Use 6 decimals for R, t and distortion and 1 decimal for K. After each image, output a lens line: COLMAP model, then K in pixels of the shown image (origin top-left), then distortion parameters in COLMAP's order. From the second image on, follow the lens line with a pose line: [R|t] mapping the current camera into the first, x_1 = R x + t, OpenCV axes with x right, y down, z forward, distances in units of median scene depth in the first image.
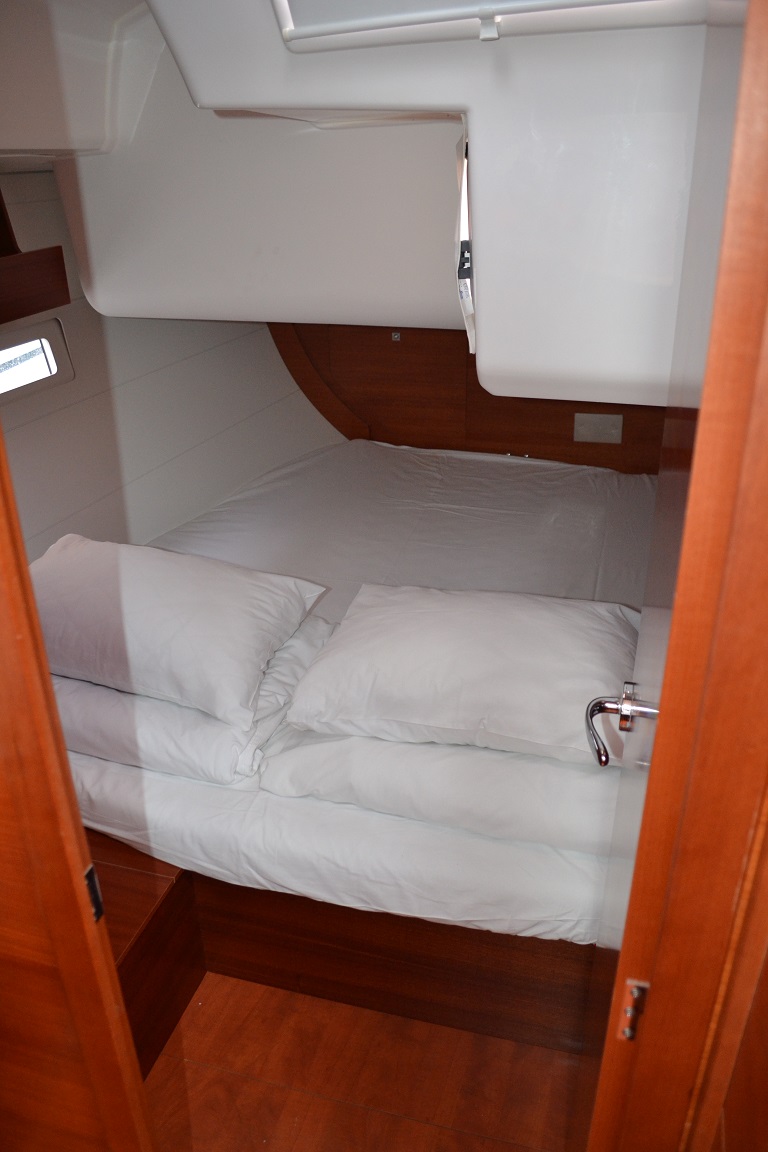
lens RADIAL K [[918.6, 0, 384.0], [0, 918.6, 576.0], [0, 0, 1]] dist [-0.080363, 0.007373]
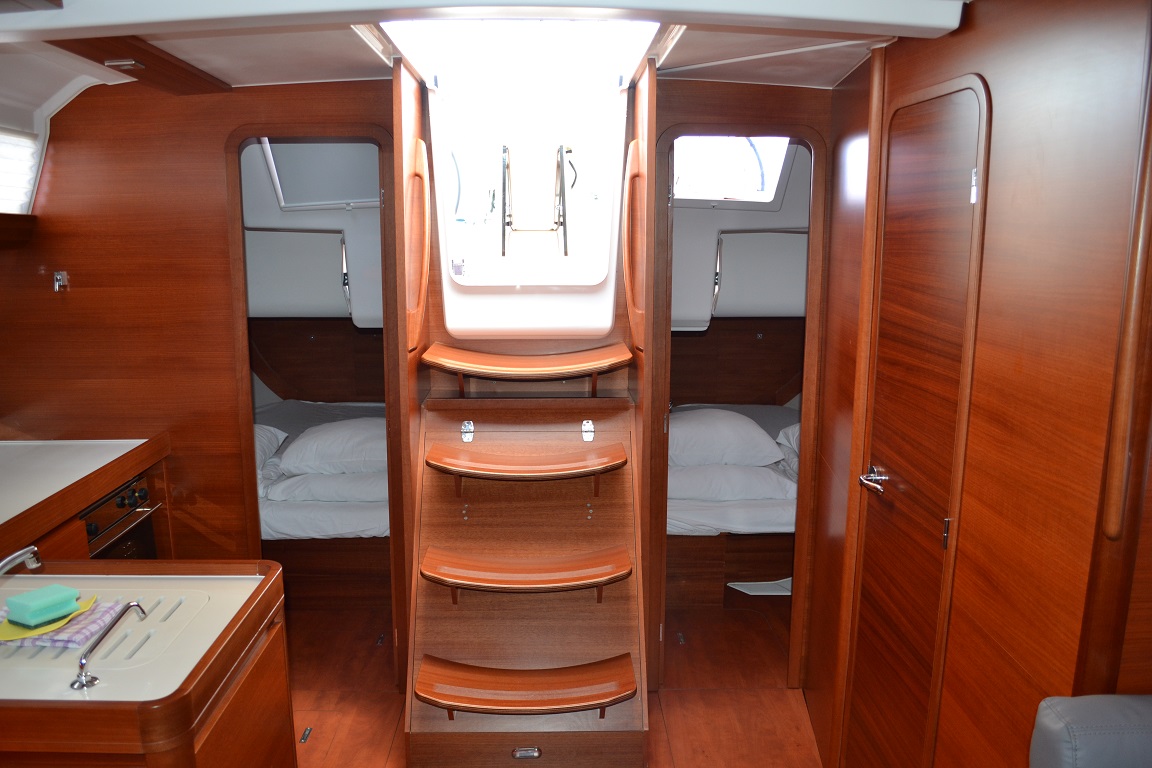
lens RADIAL K [[918.6, 0, 568.0], [0, 918.6, 386.6], [0, 0, 1]] dist [-0.080363, 0.007373]
pose [[0.953091, -0.037685, 0.300327, -0.113287], [0.114505, 0.963370, -0.242500, 0.720440], [-0.280188, 0.265514, 0.922495, -1.673692]]
